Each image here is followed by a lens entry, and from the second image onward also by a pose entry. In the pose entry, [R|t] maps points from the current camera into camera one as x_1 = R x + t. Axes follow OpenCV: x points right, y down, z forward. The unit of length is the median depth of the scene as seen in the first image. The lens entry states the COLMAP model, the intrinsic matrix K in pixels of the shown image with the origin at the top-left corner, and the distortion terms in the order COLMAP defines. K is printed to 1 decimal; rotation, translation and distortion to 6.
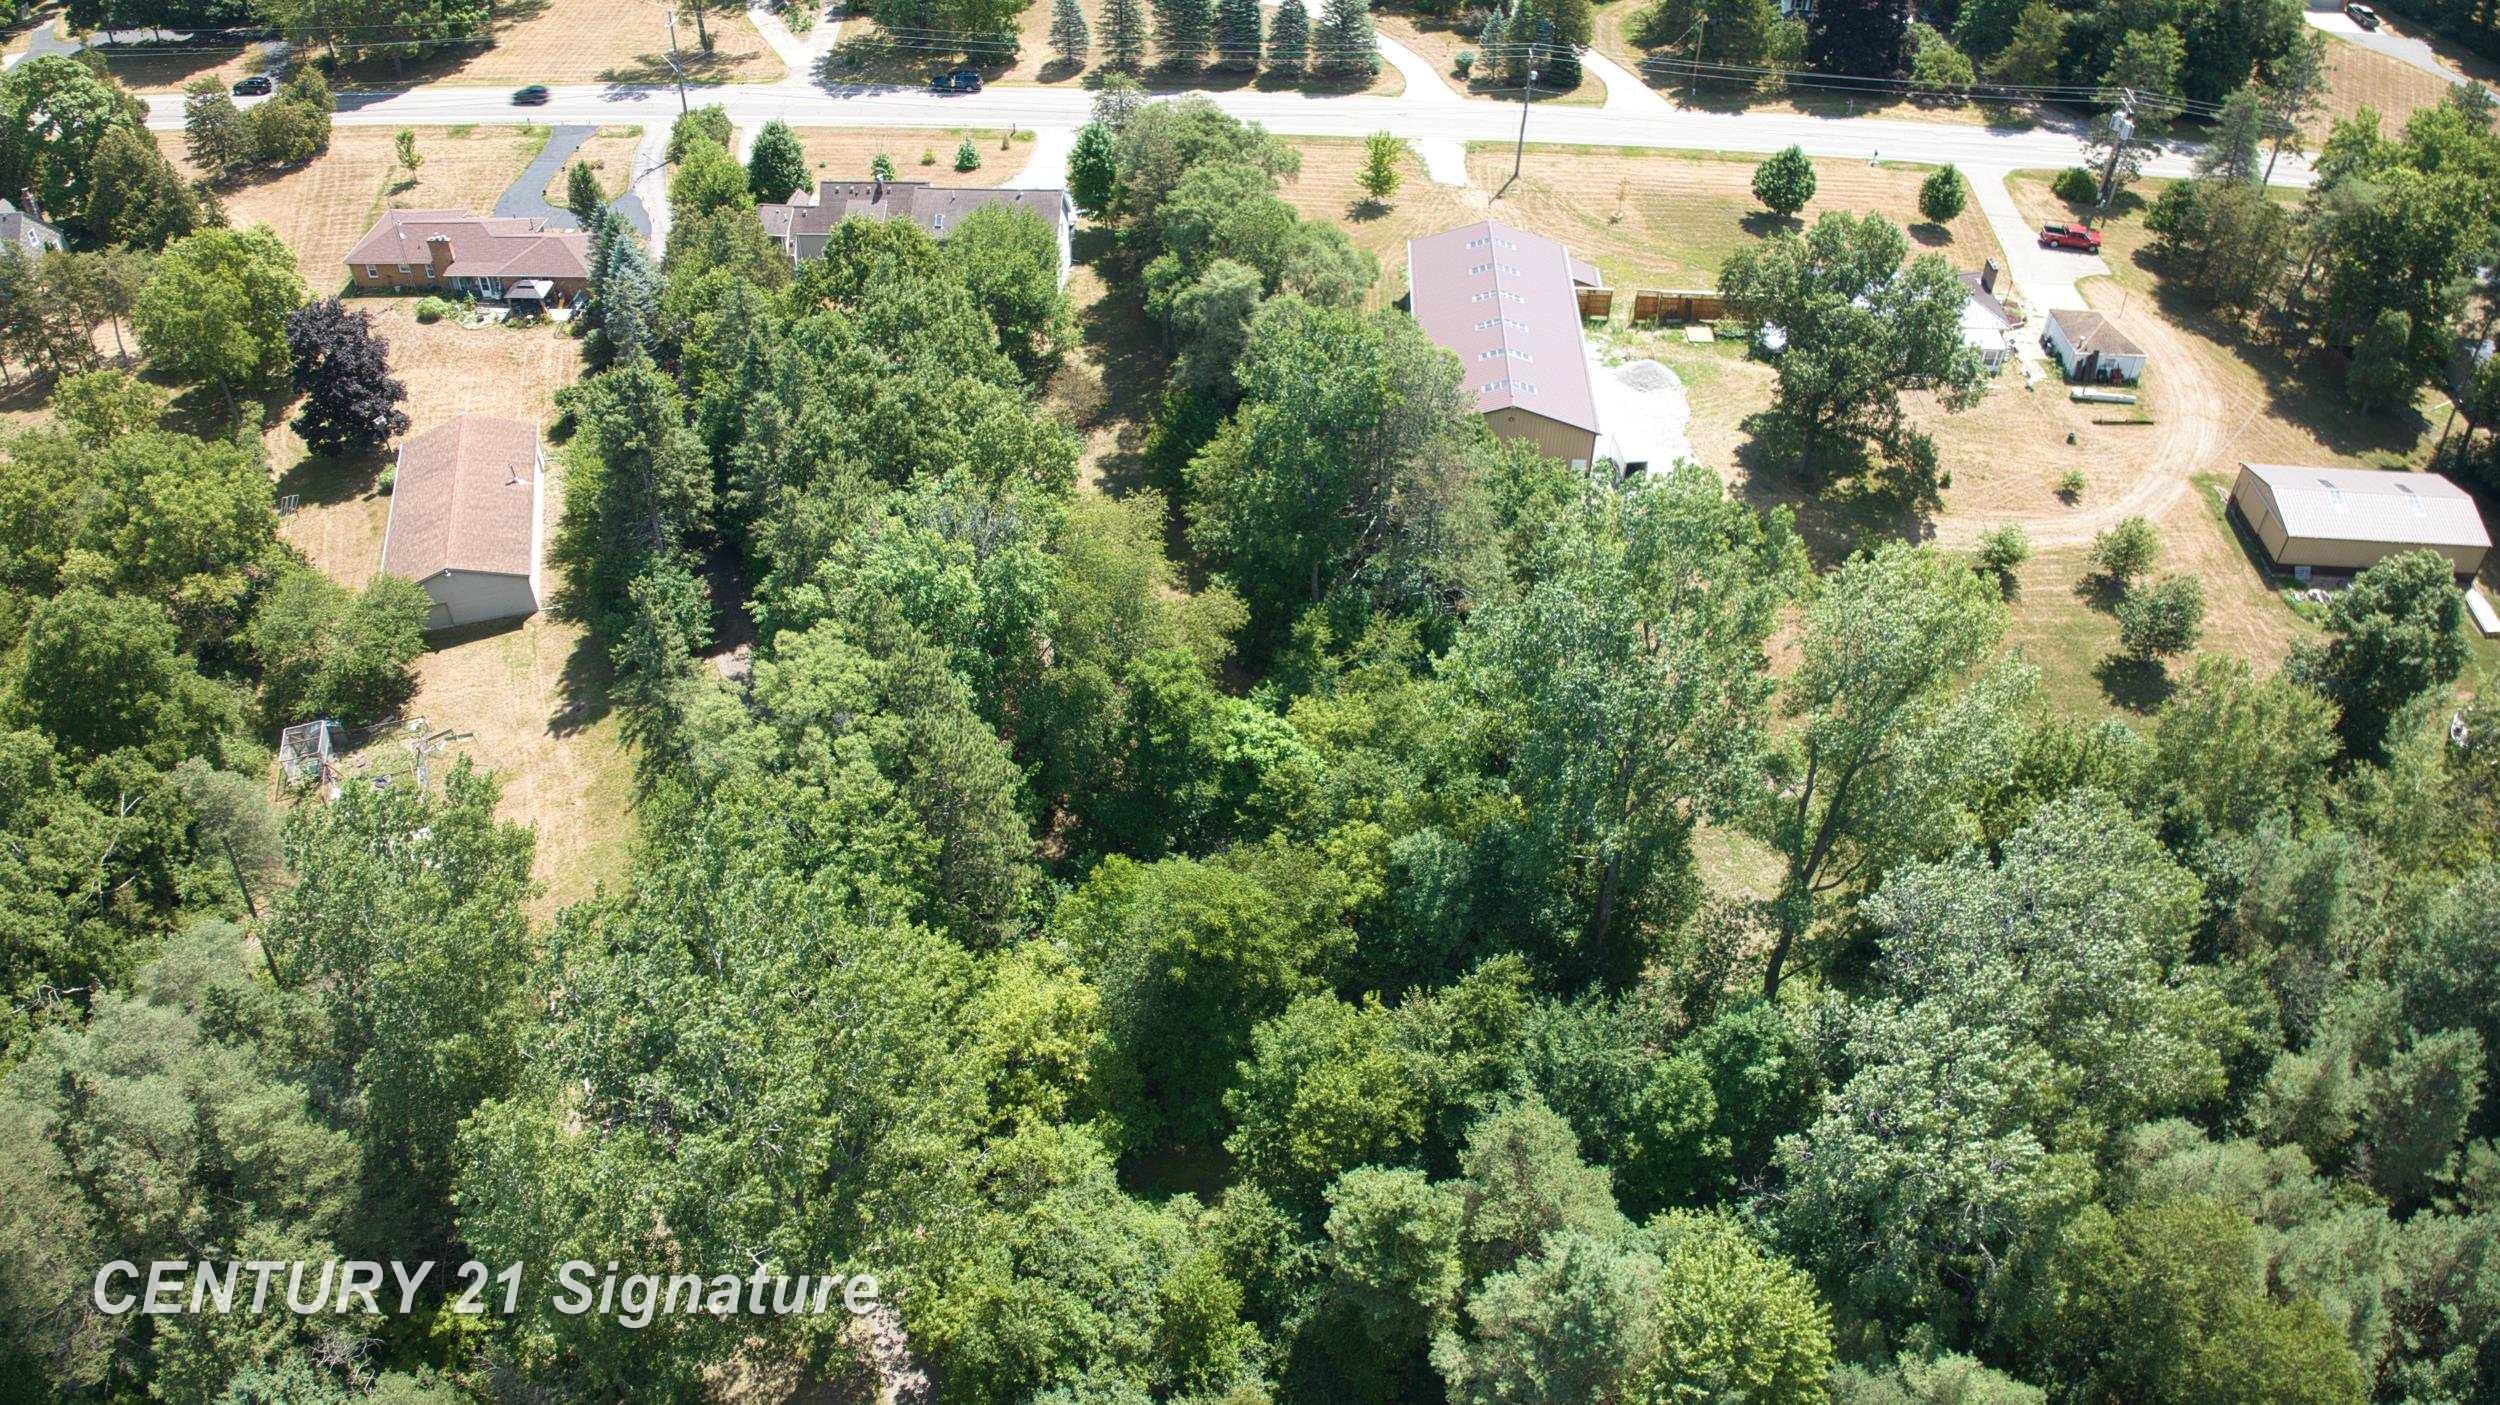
lens RADIAL K [[1747.6, 0, 1233.6], [0, 1747.6, 683.5], [0, 0, 1]] dist [-0.108224, -0.005353]
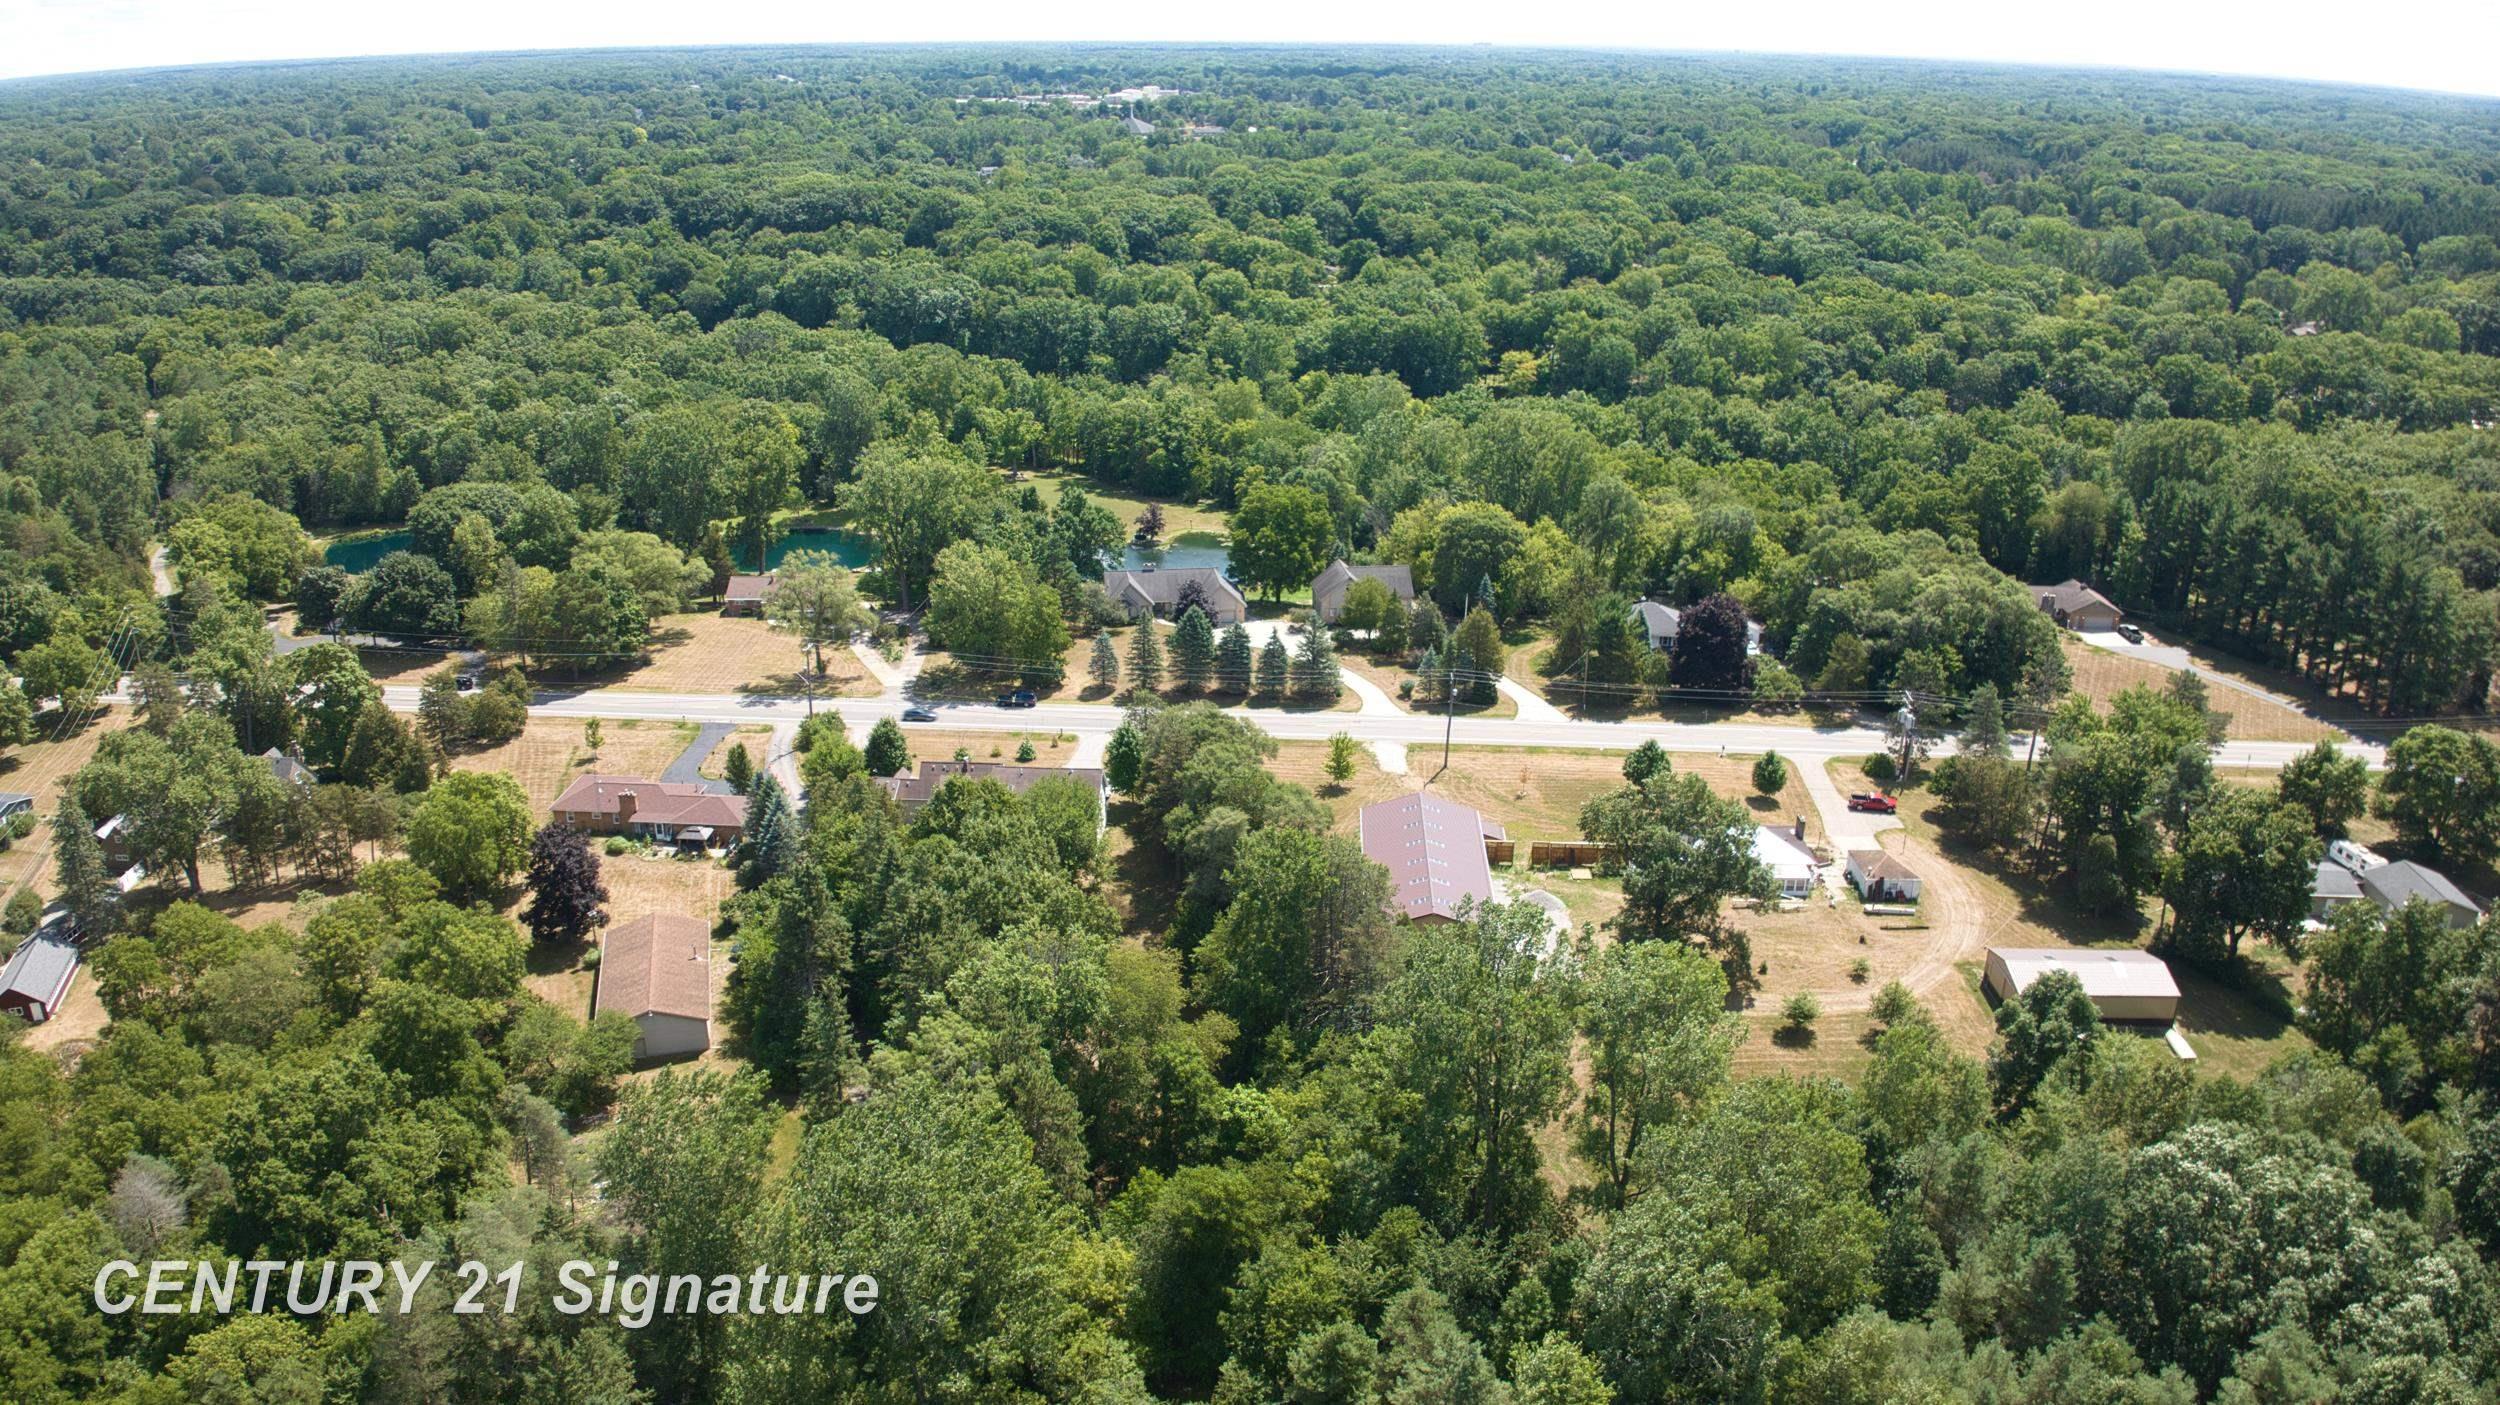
lens RADIAL K [[1747.6, 0, 1233.6], [0, 1747.6, 683.5], [0, 0, 1]] dist [-0.108224, -0.005353]
pose [[0.999983, 0.005440, 0.002163, -0.000095], [-0.004291, 0.932436, -0.361309, 0.141477], [-0.003982, 0.361293, 0.932444, -0.289093]]
